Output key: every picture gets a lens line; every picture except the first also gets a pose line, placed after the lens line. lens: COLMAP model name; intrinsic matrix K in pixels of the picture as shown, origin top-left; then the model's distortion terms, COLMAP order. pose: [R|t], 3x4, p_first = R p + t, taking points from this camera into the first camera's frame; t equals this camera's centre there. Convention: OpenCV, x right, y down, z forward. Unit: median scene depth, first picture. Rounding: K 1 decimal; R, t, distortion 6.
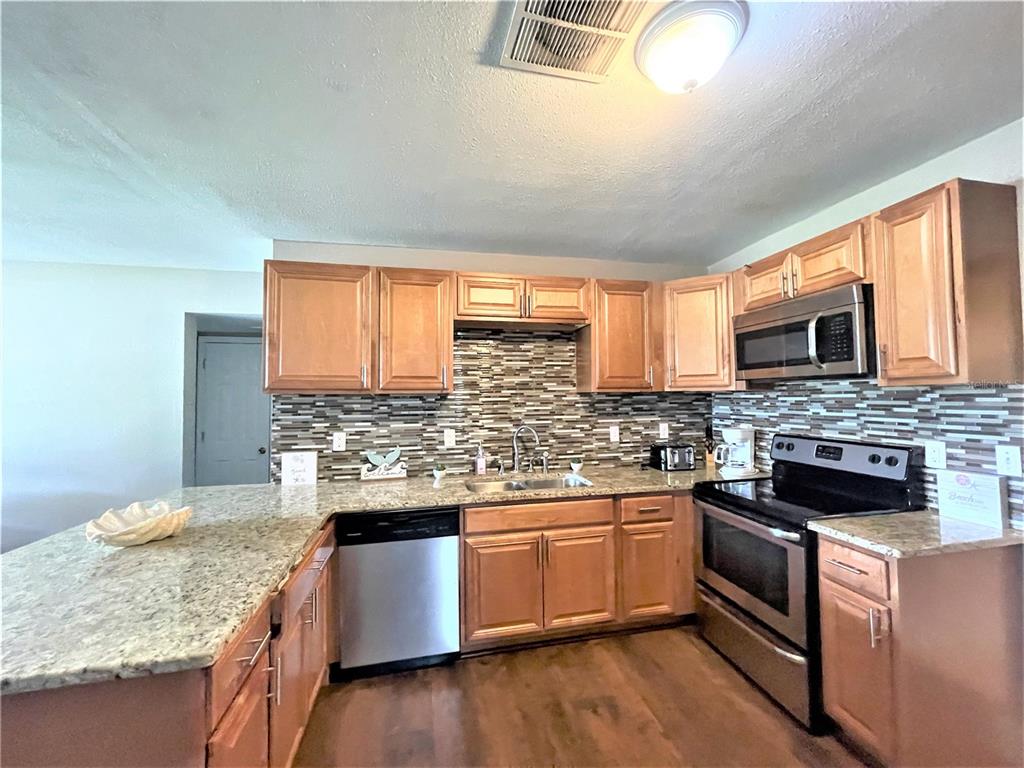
lens RADIAL K [[412.5, 0, 510.6], [0, 412.5, 384.5], [0, 0, 1]] dist [-0.000864, 0.001023]
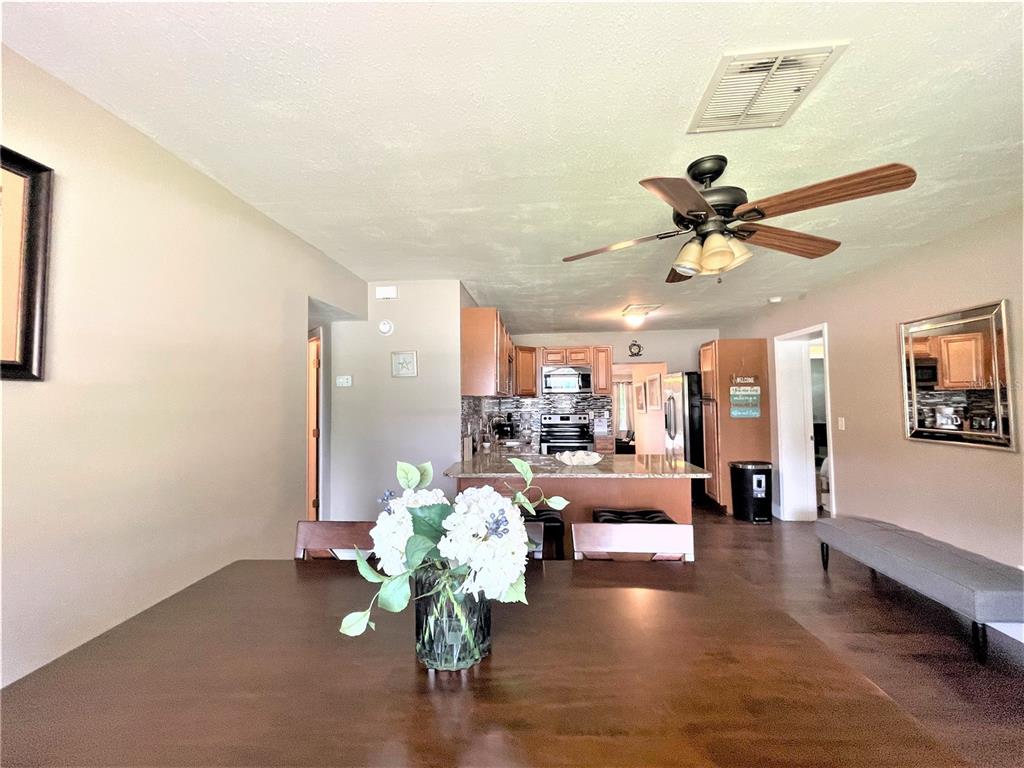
lens RADIAL K [[412.5, 0, 510.6], [0, 412.5, 384.5], [0, 0, 1]] dist [-0.000864, 0.001023]
pose [[0.291548, 0.039472, 0.955741, -1.812541], [-0.022033, 0.999160, -0.034545, 0.030218], [-0.956302, -0.010986, 0.292173, 0.441171]]
